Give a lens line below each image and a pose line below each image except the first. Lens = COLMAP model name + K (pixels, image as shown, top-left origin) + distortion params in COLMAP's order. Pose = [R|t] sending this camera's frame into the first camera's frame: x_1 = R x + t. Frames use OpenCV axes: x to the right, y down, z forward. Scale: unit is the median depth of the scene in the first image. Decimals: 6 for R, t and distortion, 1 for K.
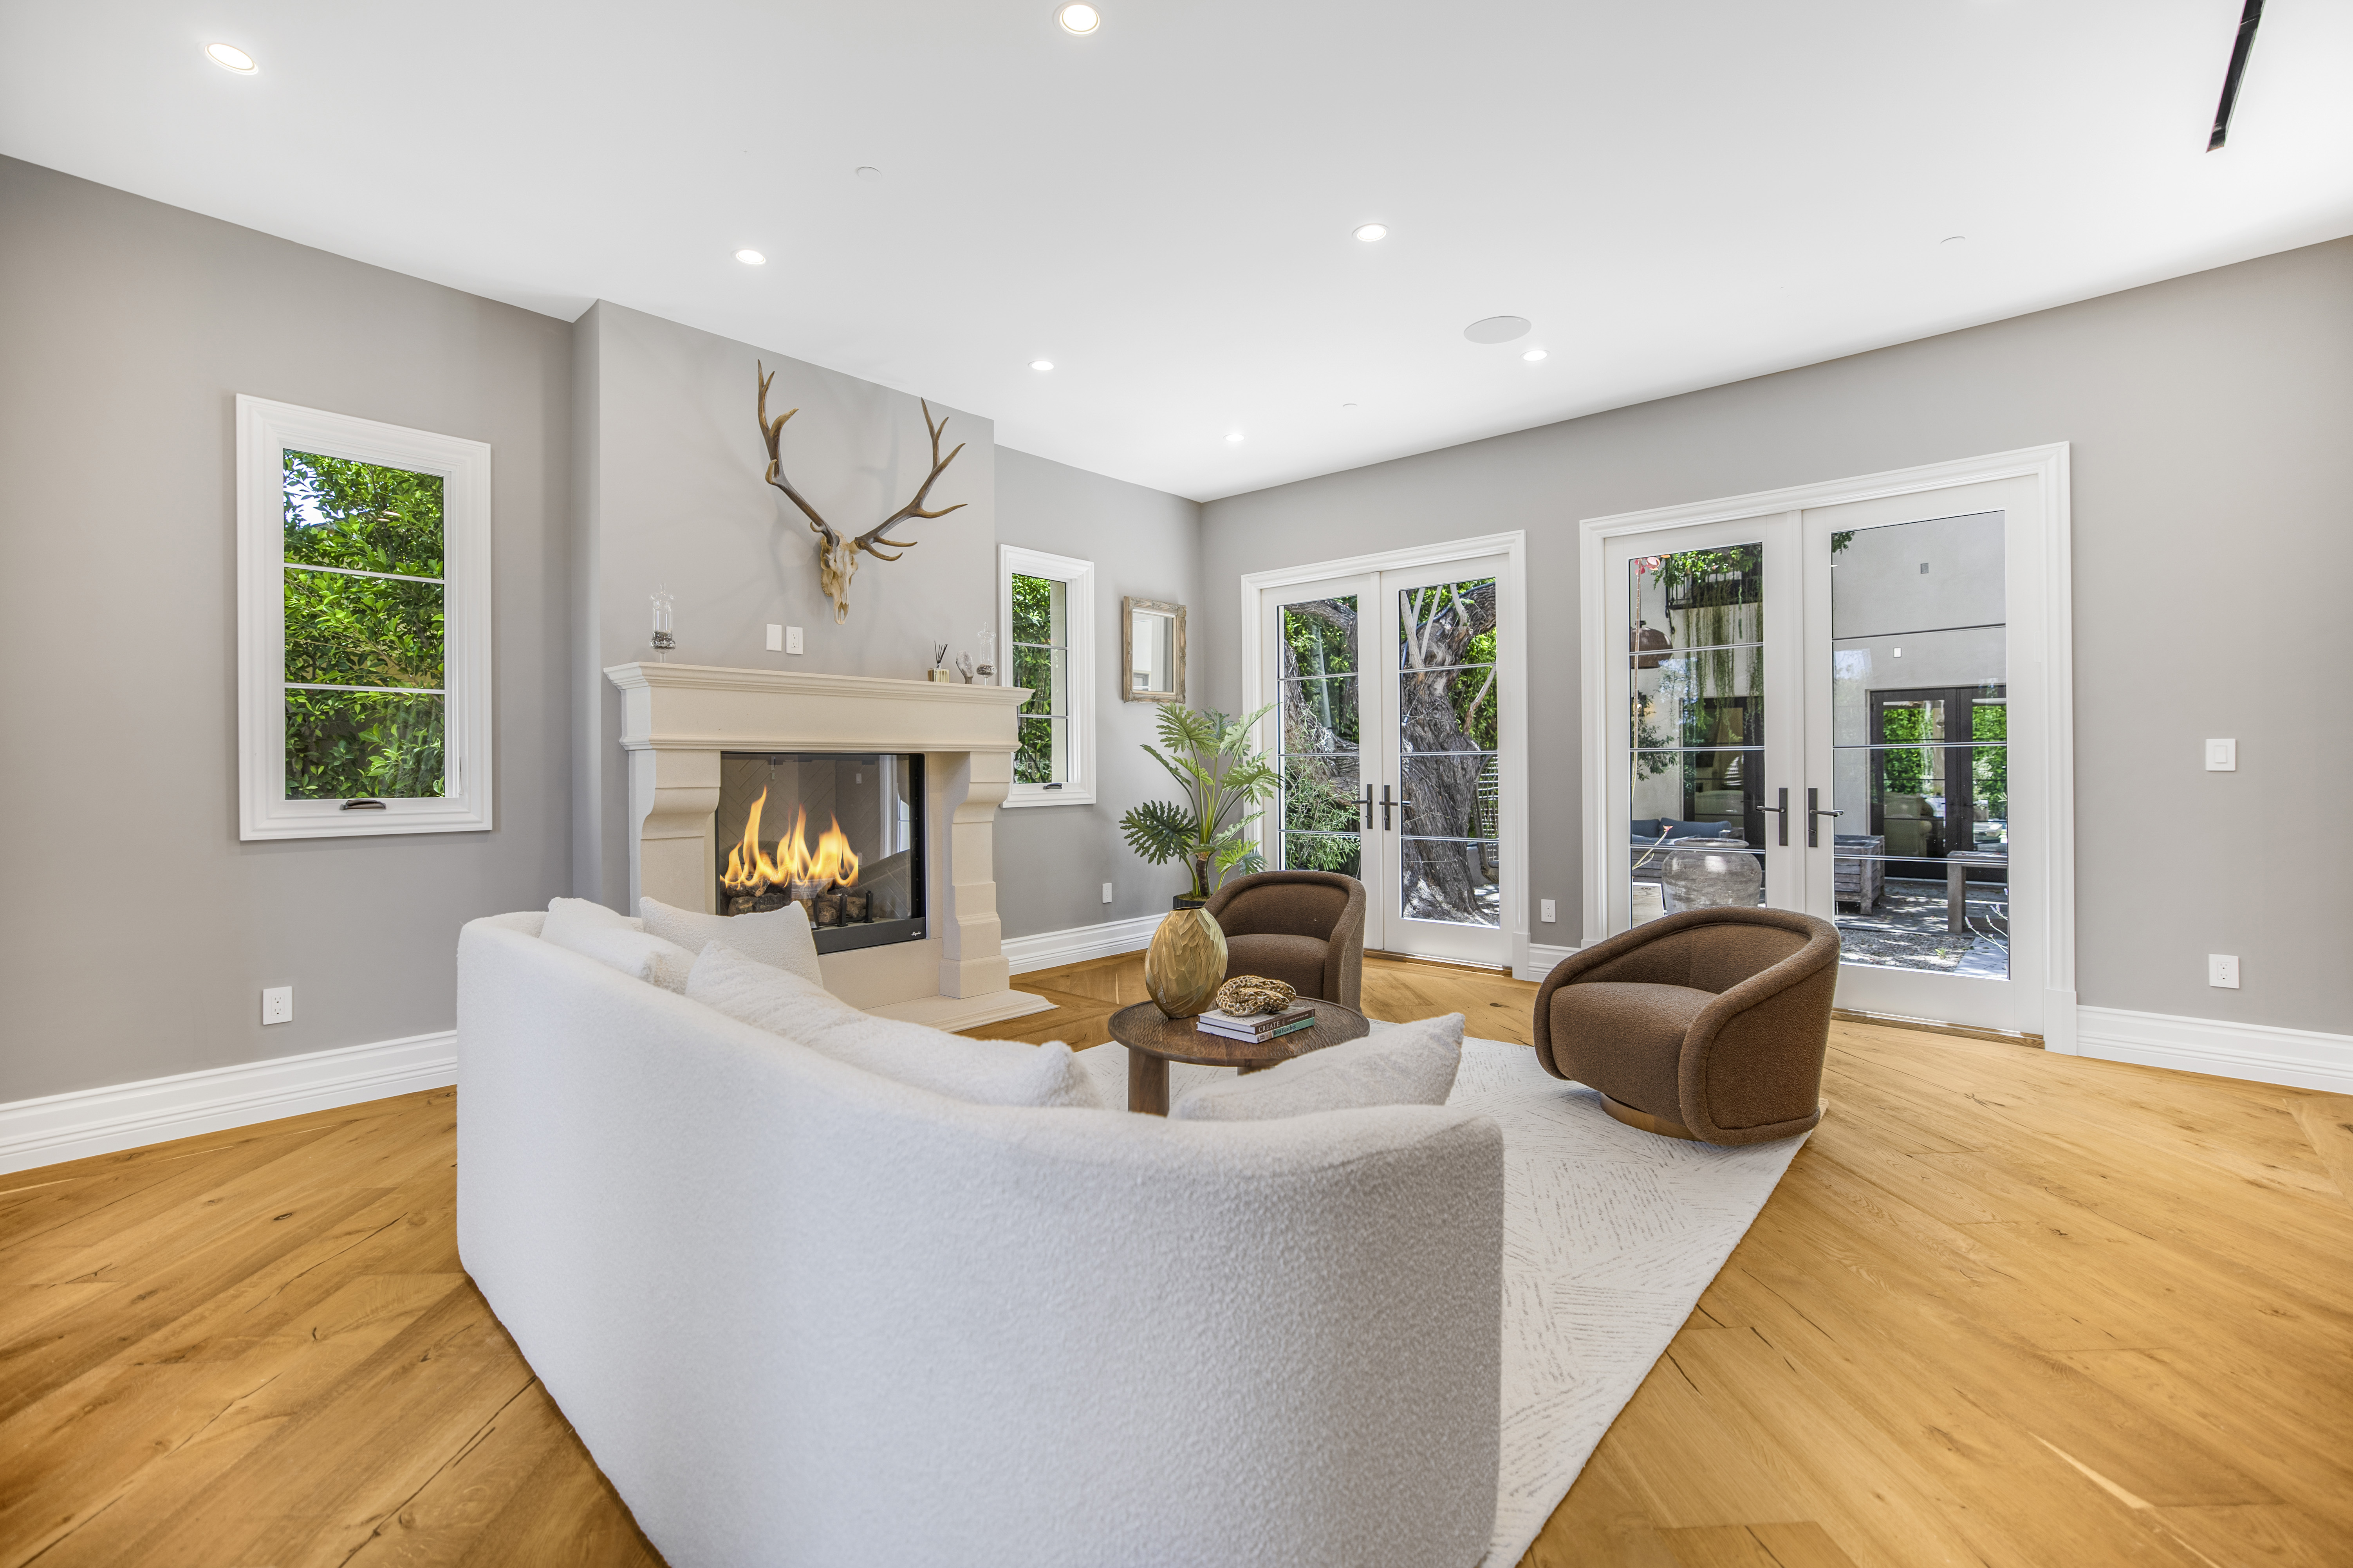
lens RADIAL K [[1038.7, 0, 1148.7], [0, 1038.7, 766.5], [0, 0, 1]] dist [-0.034922, 0.019849]
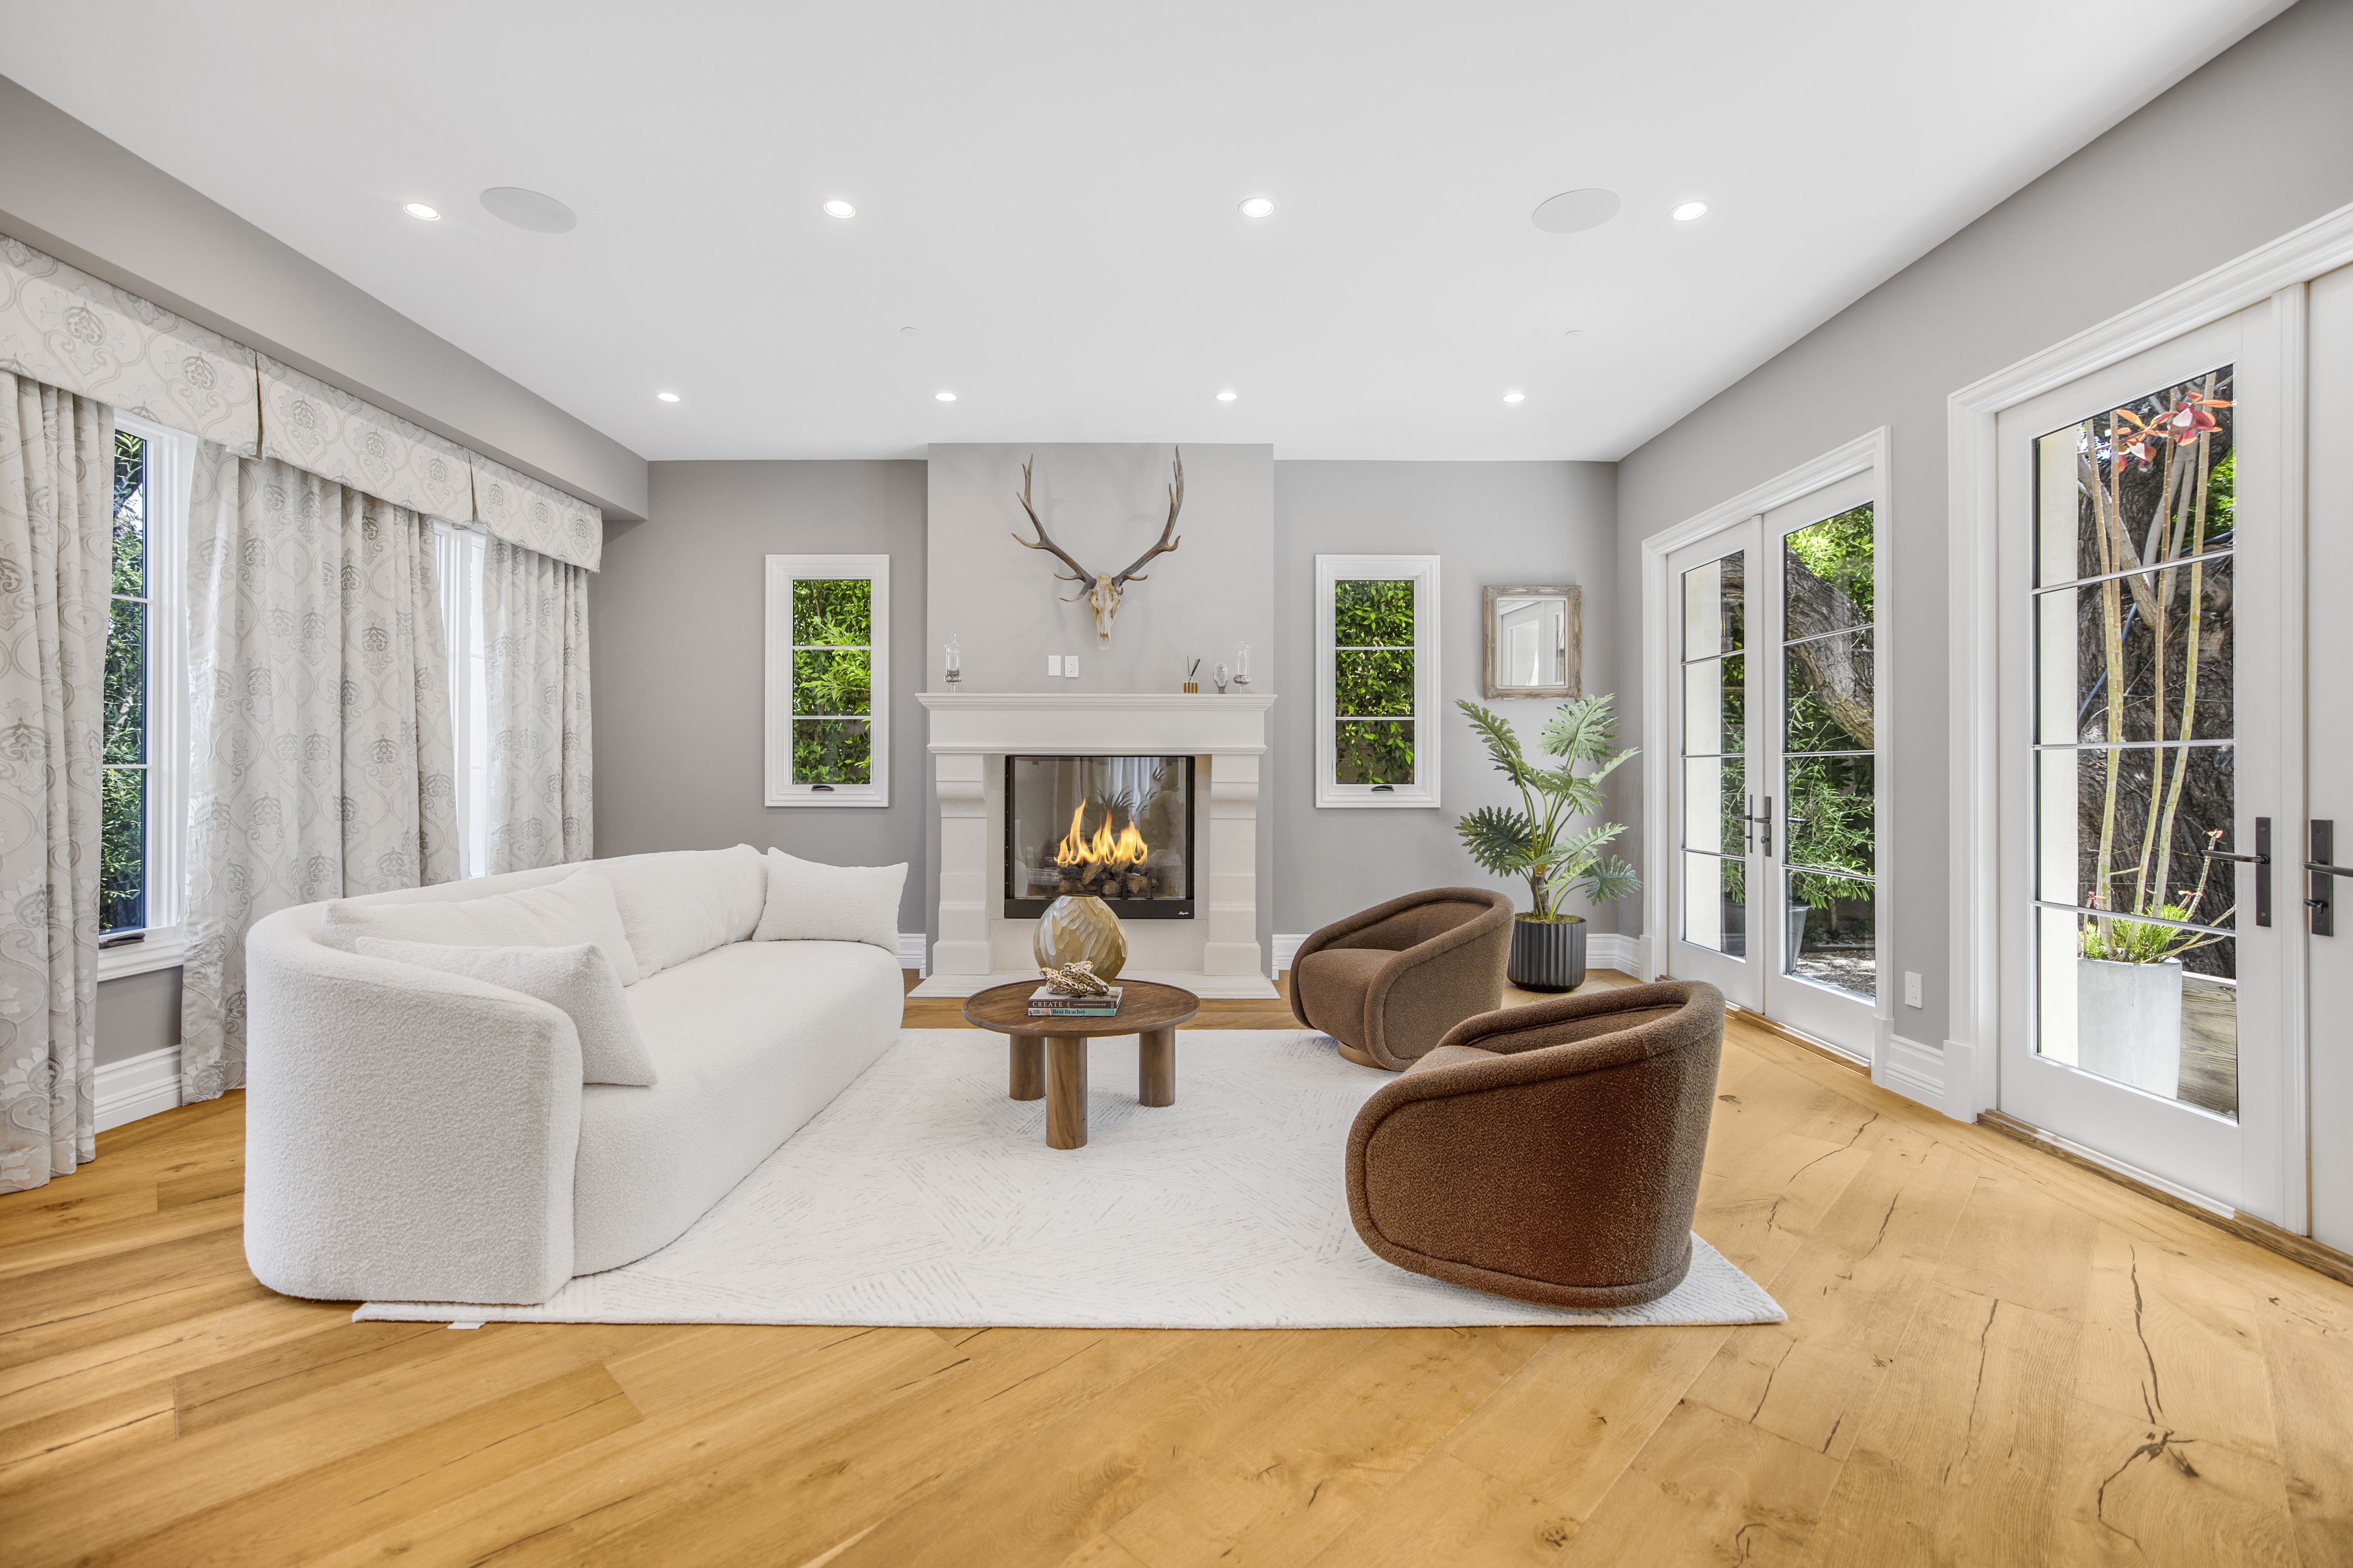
lens RADIAL K [[1038.7, 0, 1148.7], [0, 1038.7, 766.5], [0, 0, 1]] dist [-0.034922, 0.019849]
pose [[0.663236, 0.006329, -0.748383, 0.614222], [-0.006537, 0.999975, 0.002664, -0.003702], [0.748382, 0.003125, 0.663261, 0.211704]]
